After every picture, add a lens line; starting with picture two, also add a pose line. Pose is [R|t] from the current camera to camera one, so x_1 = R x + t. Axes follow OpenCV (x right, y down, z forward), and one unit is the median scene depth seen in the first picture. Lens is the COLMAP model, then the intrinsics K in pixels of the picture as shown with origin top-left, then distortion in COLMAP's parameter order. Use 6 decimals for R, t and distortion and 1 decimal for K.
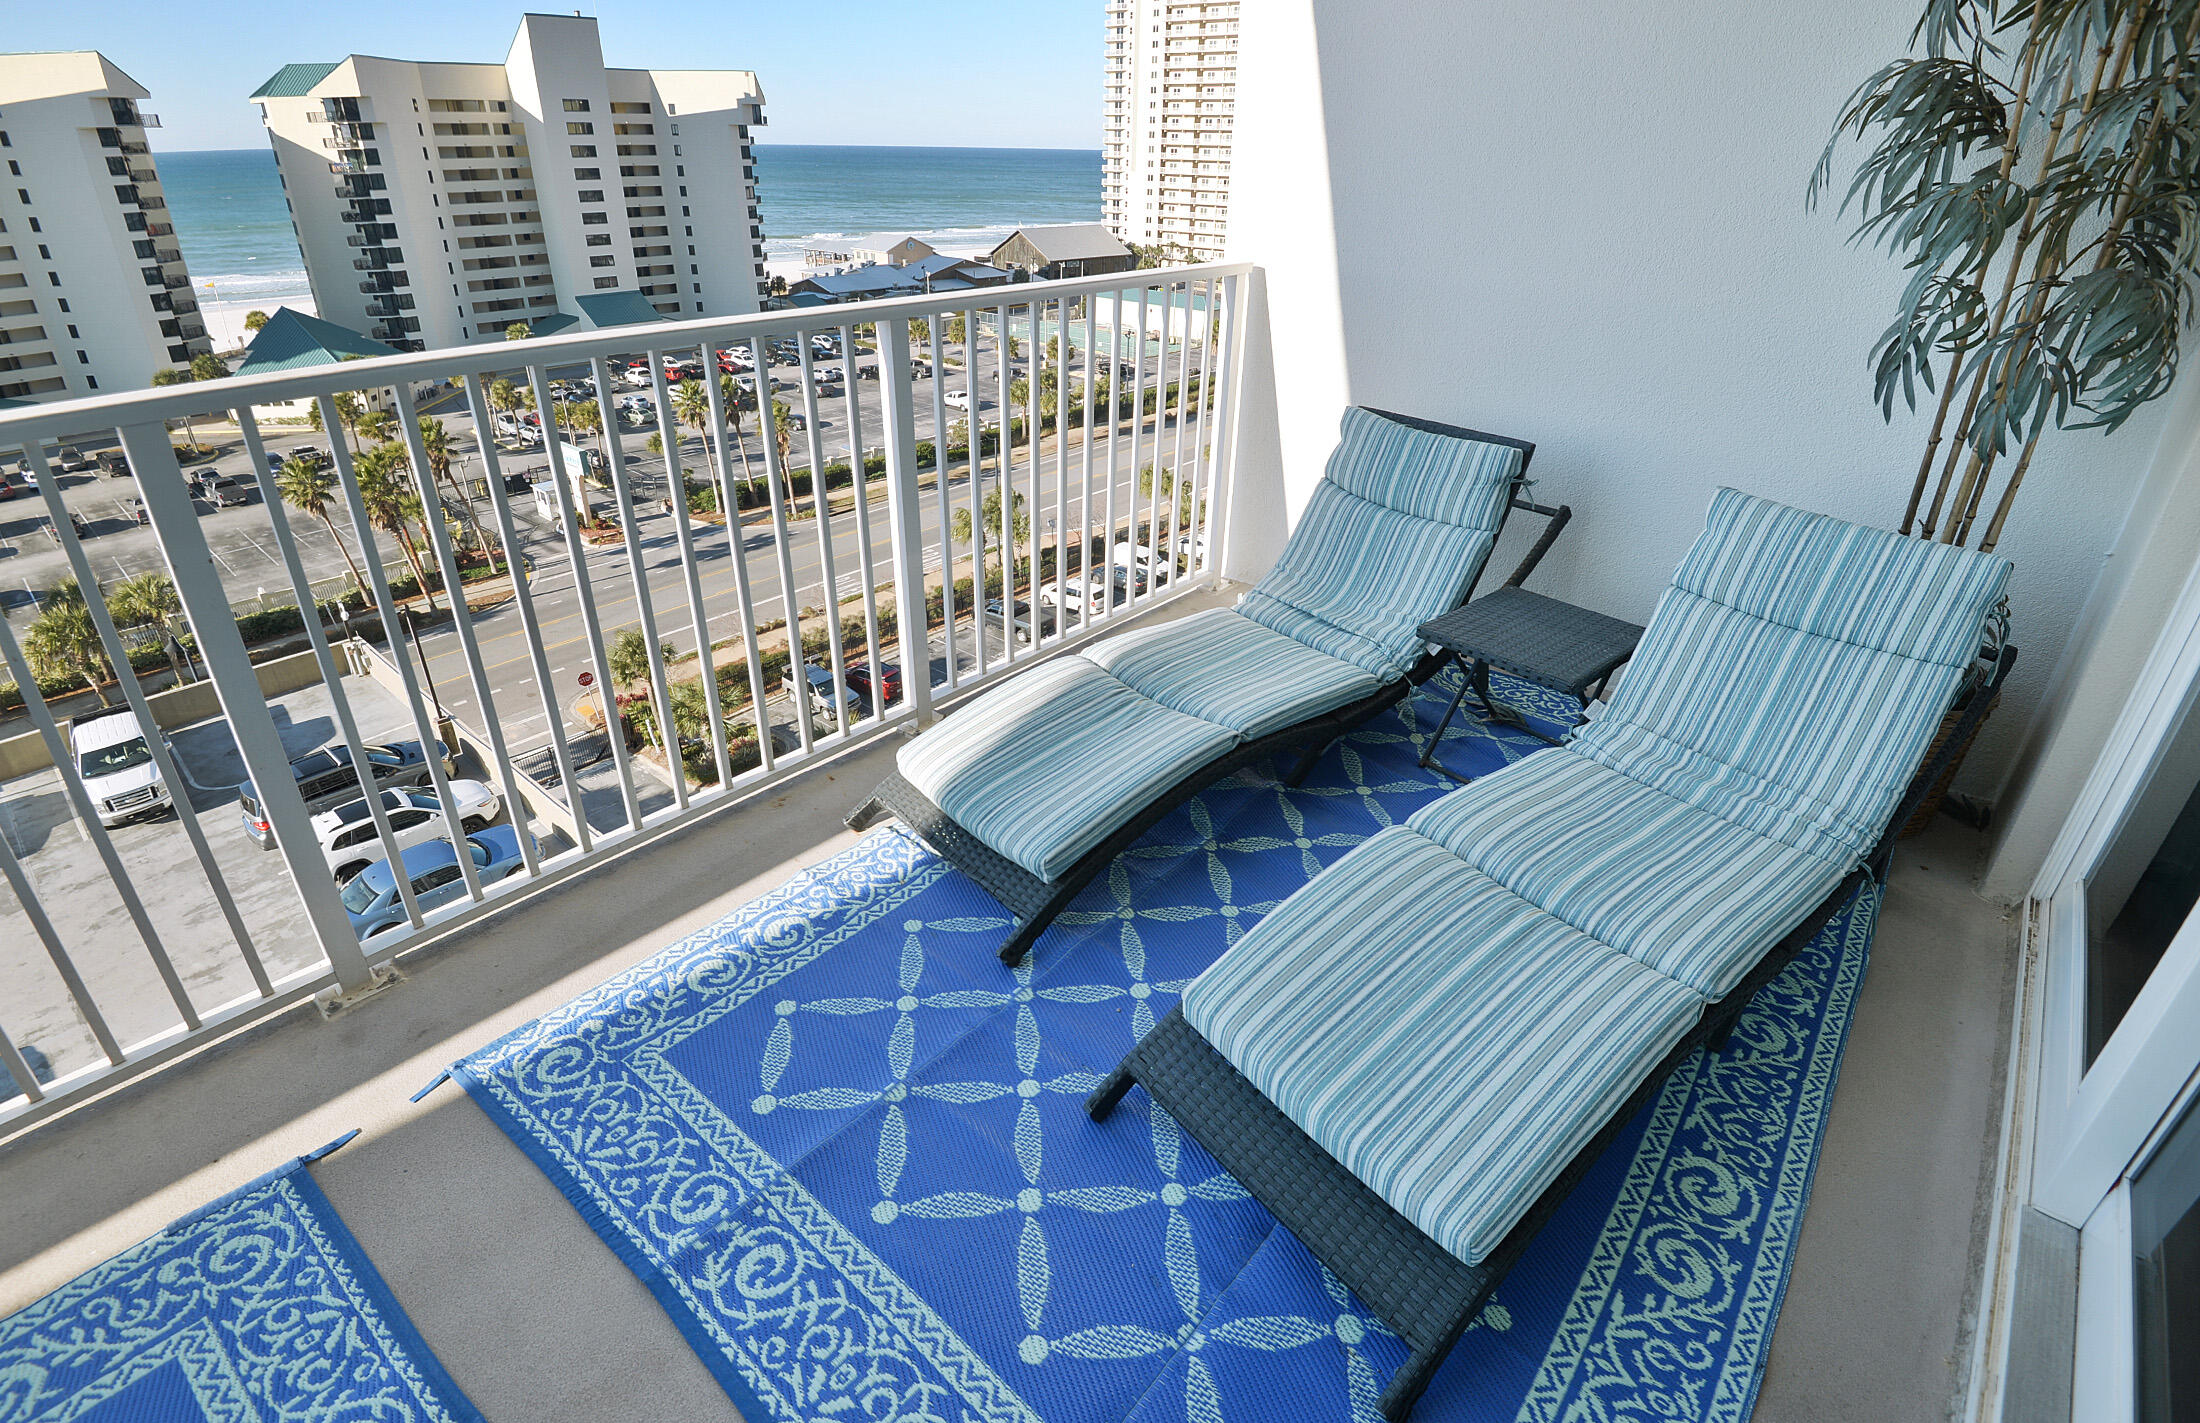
lens RADIAL K [[1065.4, 0, 1098.3], [0, 1065.4, 703.4], [0, 0, 1]] dist [-0.027884, -0.009217]
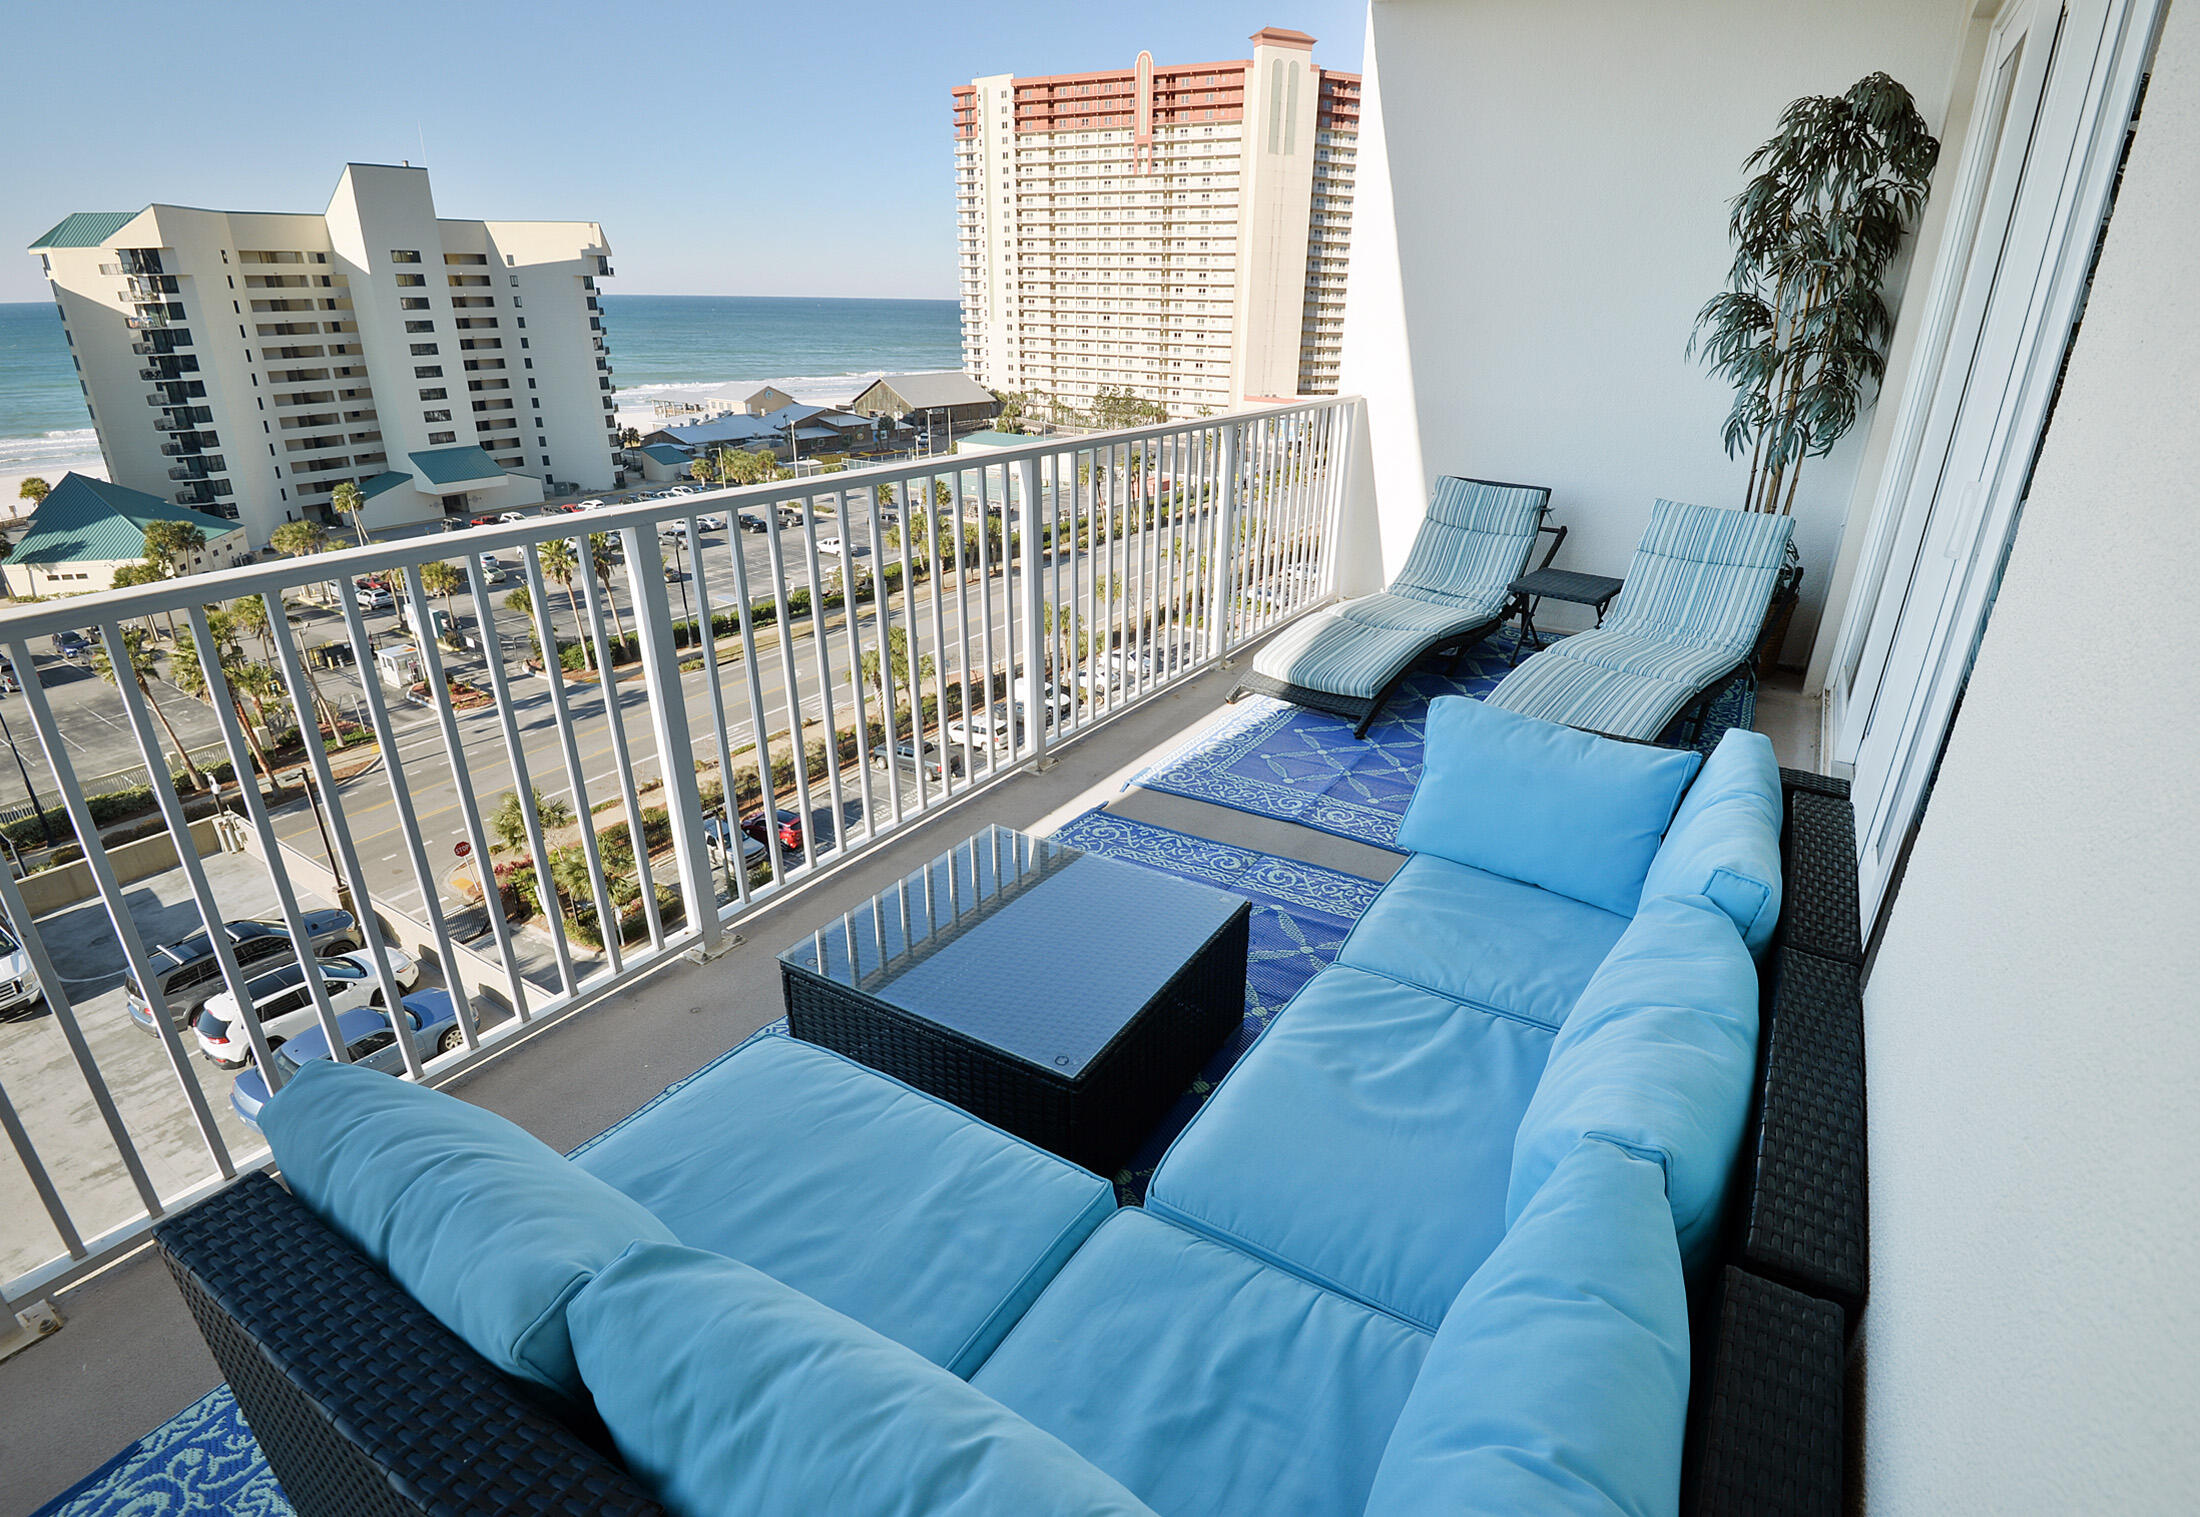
lens RADIAL K [[1091.2, 0, 1139.0], [0, 1091.2, 773.5], [0, 0, 1]] dist [-0.026710, -0.010032]
pose [[0.986611, -0.063855, 0.150068, -0.543331], [0.074185, 0.995171, -0.064268, 0.281338], [-0.145239, 0.074540, 0.986585, -0.635138]]
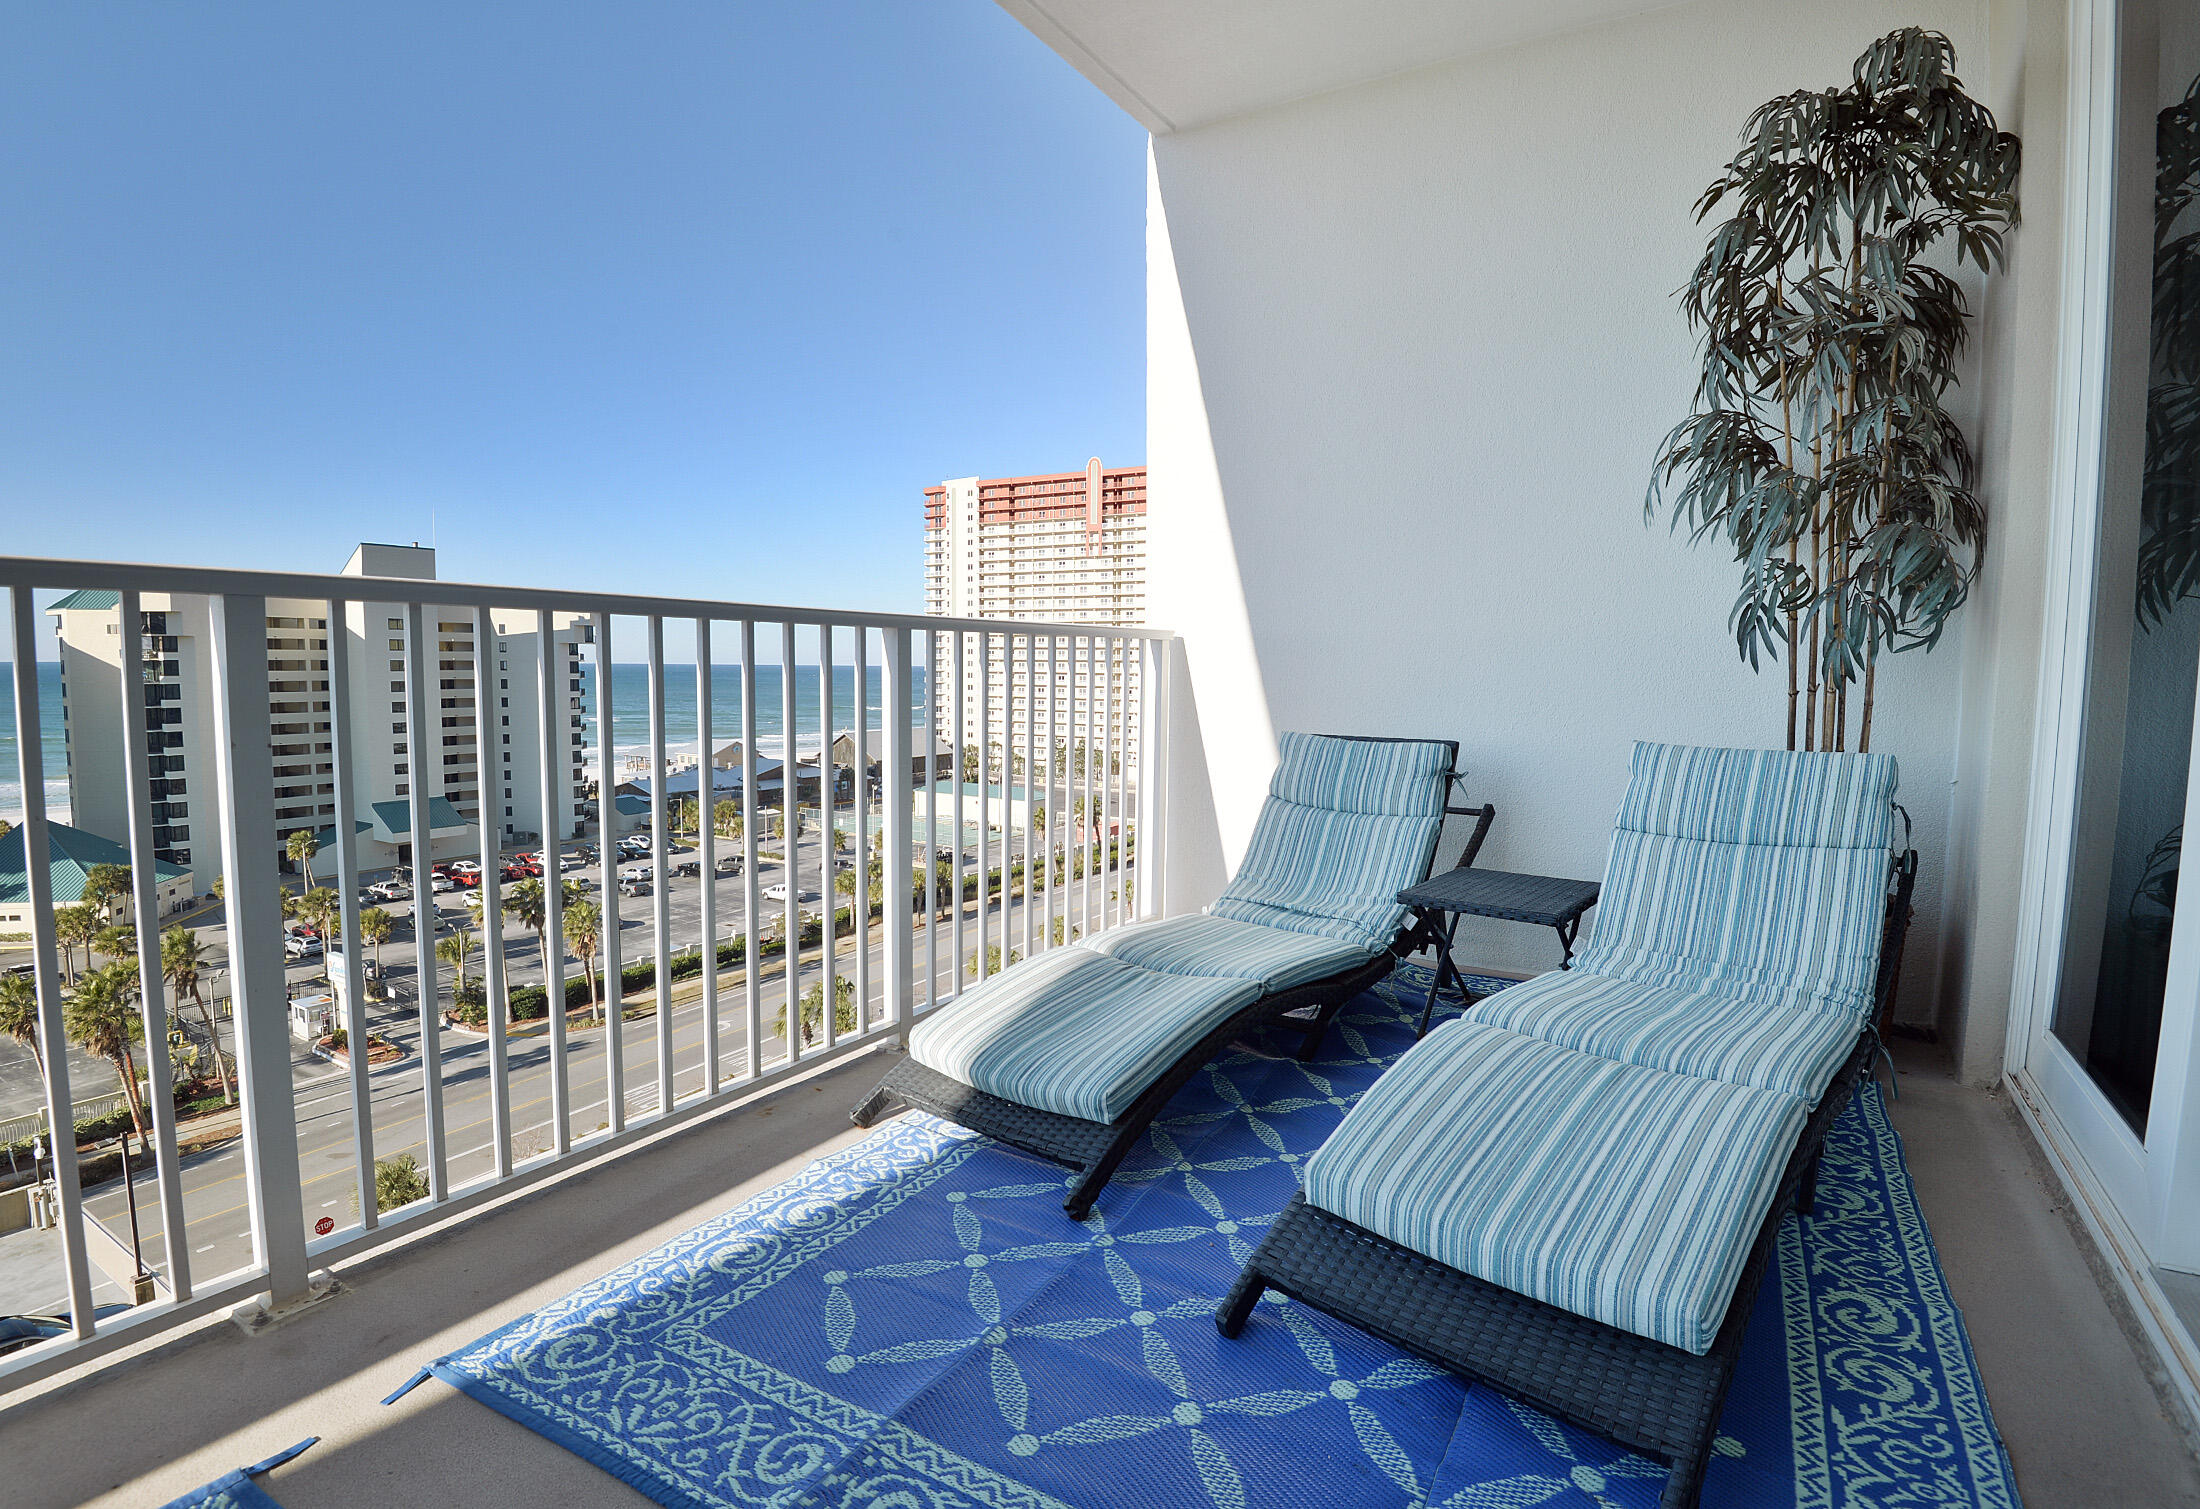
lens RADIAL K [[1091.2, 0, 1100.8], [0, 1091.2, 762.0], [0, 0, 1]] dist [-0.026710, -0.010032]
pose [[0.986147, -0.023844, 0.164152, -0.141303], [0.085164, 0.922003, -0.377701, 0.163735], [-0.142343, 0.386449, 0.911261, 0.004776]]
